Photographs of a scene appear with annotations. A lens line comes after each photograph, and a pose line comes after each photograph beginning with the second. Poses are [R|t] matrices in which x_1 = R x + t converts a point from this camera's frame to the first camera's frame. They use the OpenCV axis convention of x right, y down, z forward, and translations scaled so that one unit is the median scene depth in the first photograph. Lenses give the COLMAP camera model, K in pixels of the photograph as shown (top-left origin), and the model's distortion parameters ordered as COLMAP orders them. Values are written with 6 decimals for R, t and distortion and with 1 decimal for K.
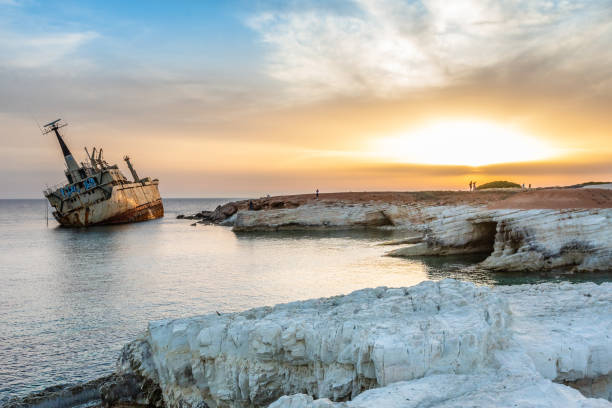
lens RADIAL K [[516.0, 0, 306.0], [0, 516.0, 204.0], [0, 0, 1]] dist [-0.004326, -0.001358]
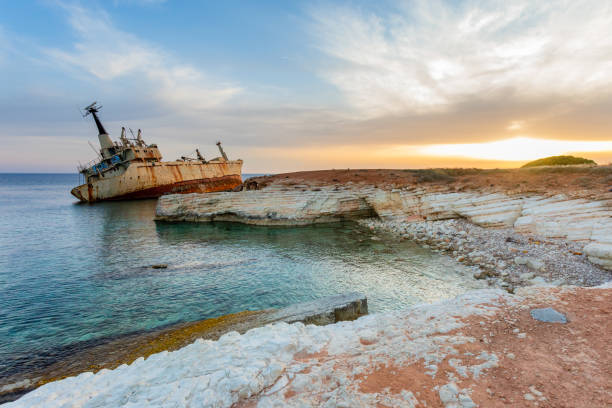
lens RADIAL K [[306.8, 0, 326.3], [0, 306.8, 194.1], [0, 0, 1]] dist [0.000525, 0.000058]
pose [[0.969433, 0.024639, -0.244115, 0.199275], [-0.011771, 0.998470, 0.054034, -0.012406], [0.245073, -0.049509, 0.968240, 0.601983]]
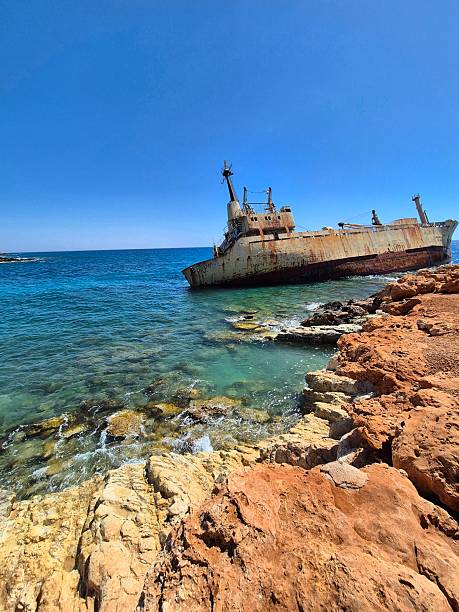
lens RADIAL K [[254.1, 0, 229.5], [0, 254.1, 306.0], [0, 0, 1]] dist [0.000735, 0.000036]
pose [[0.316792, 0.220209, -0.922578, -0.023684], [0.011238, 0.971736, 0.235801, -0.030729], [0.948428, -0.085068, 0.305364, 1.057772]]
